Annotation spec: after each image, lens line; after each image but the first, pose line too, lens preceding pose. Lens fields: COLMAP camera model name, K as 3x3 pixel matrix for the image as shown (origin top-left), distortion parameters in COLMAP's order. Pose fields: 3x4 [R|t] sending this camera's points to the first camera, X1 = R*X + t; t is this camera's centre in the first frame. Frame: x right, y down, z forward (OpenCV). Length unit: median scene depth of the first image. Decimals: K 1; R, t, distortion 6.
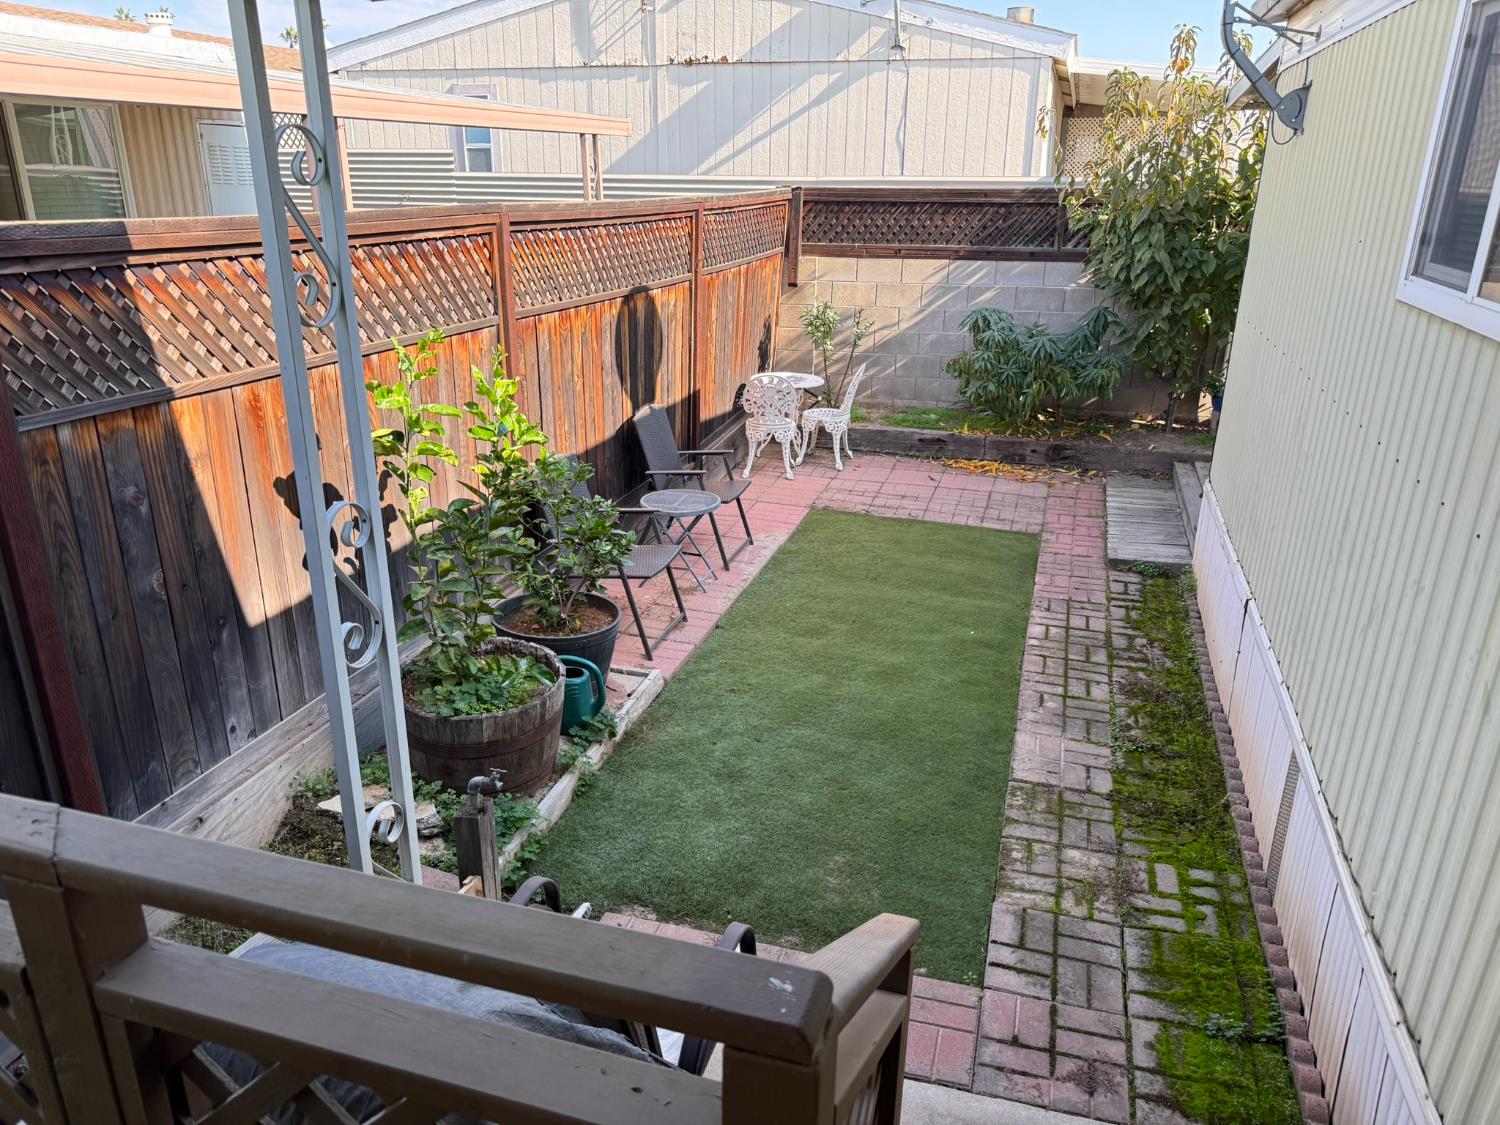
lens RADIAL K [[1048.7, 0, 750.0], [0, 1048.7, 562.5], [0, 0, 1]] dist [0.103257, -0.177973]
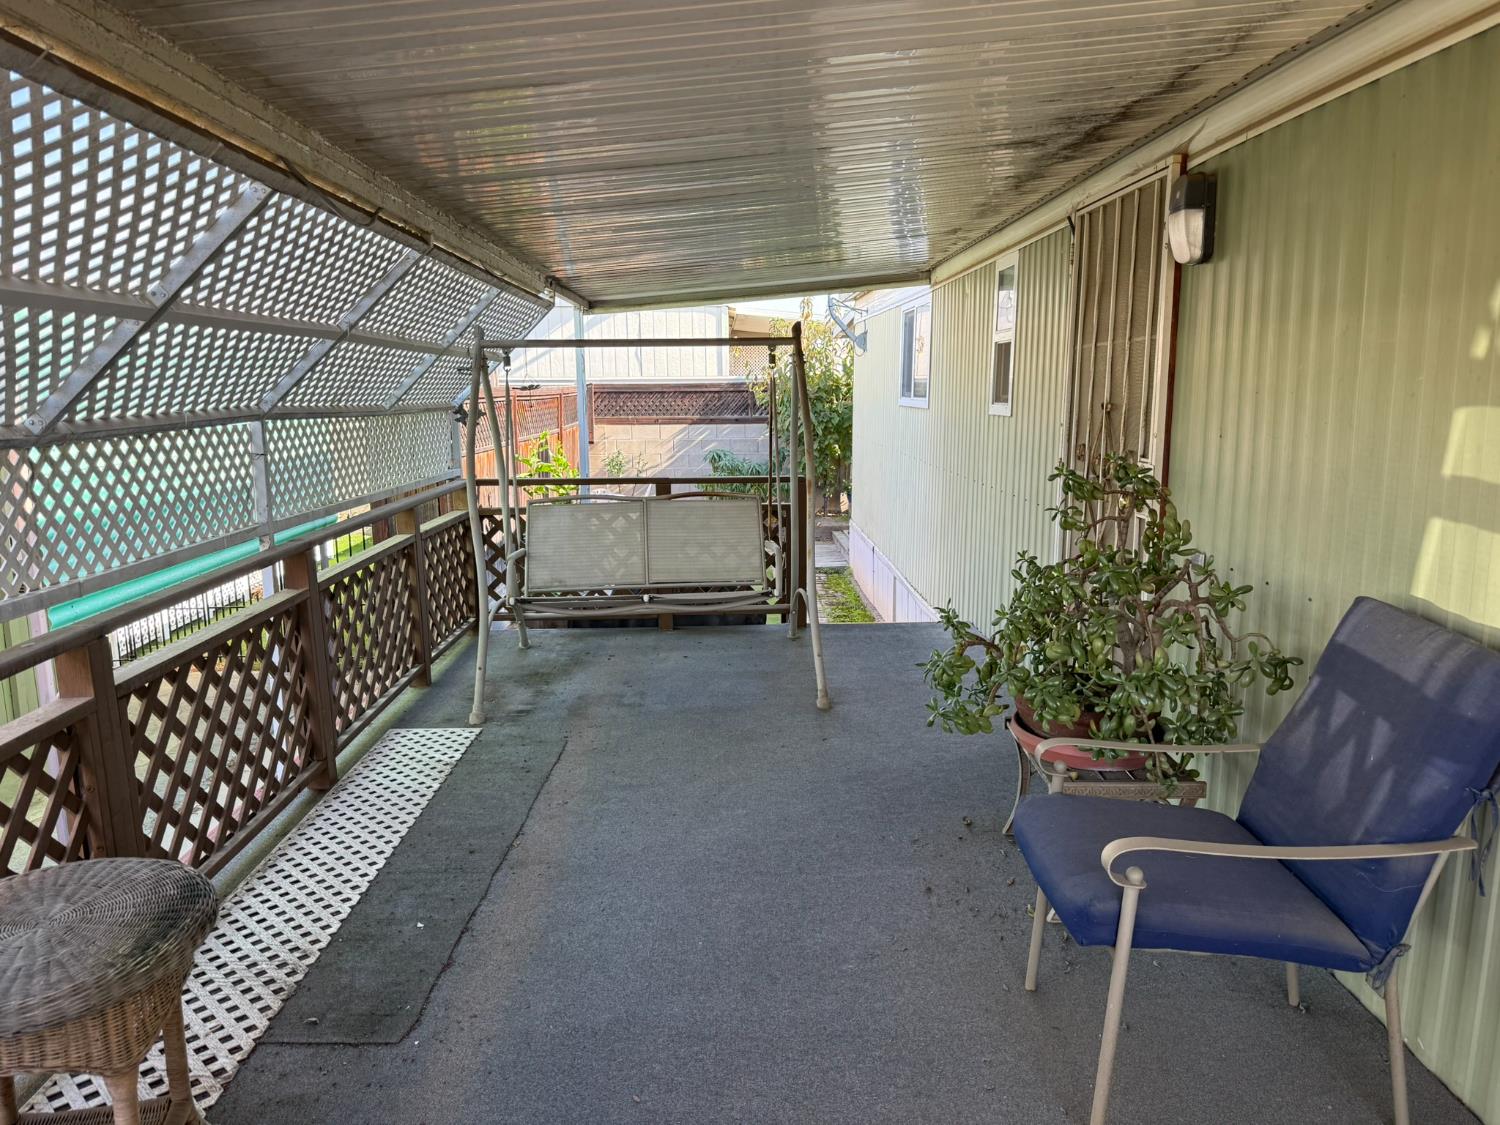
lens RADIAL K [[1048.7, 0, 750.0], [0, 1048.7, 562.5], [0, 0, 1]] dist [0.103257, -0.177973]
pose [[0.949202, -0.068456, 0.307130, -0.331242], [0.123333, 0.978890, -0.162983, 0.281523], [-0.289489, 0.192583, 0.937608, -0.718087]]
